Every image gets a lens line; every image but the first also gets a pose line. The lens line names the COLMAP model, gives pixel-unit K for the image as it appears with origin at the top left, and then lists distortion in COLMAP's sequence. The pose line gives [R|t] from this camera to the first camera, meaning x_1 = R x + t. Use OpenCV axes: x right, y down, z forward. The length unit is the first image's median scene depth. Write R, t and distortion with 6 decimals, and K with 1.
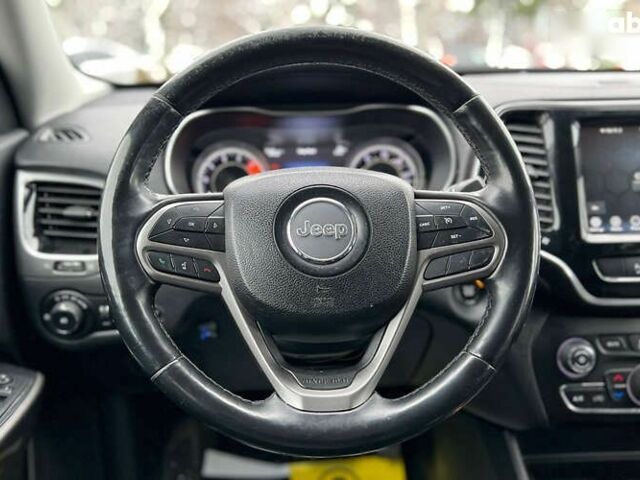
lens RADIAL K [[621.6, 0, 319.7], [0, 621.6, 263.0], [0, 0, 1]] dist [0.010248, 0.001083]
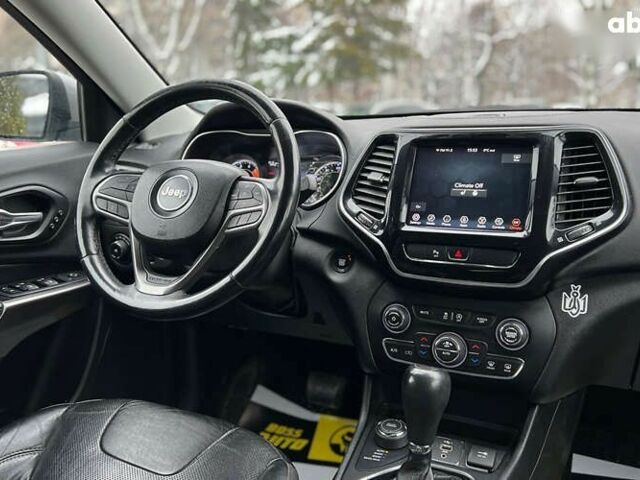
lens RADIAL K [[577.3, 0, 320.6], [0, 577.3, 253.2], [0, 0, 1]] dist [0.136728, -0.377201]
pose [[0.887271, 0.106157, -0.448866, 0.827460], [-0.141980, 0.988762, -0.046810, 0.097732], [0.438853, 0.105263, 0.892372, -0.187461]]
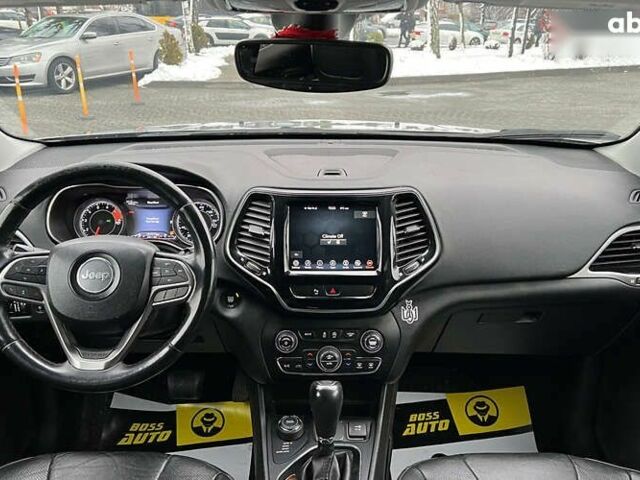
lens RADIAL K [[577.3, 0, 320.6], [0, 577.3, 253.2], [0, 0, 1]] dist [0.136728, -0.377201]
pose [[0.999329, 0.031244, -0.019098, 0.540648], [-0.030333, 0.998468, 0.046287, -0.167988], [0.020514, -0.045676, 0.998746, -0.573217]]
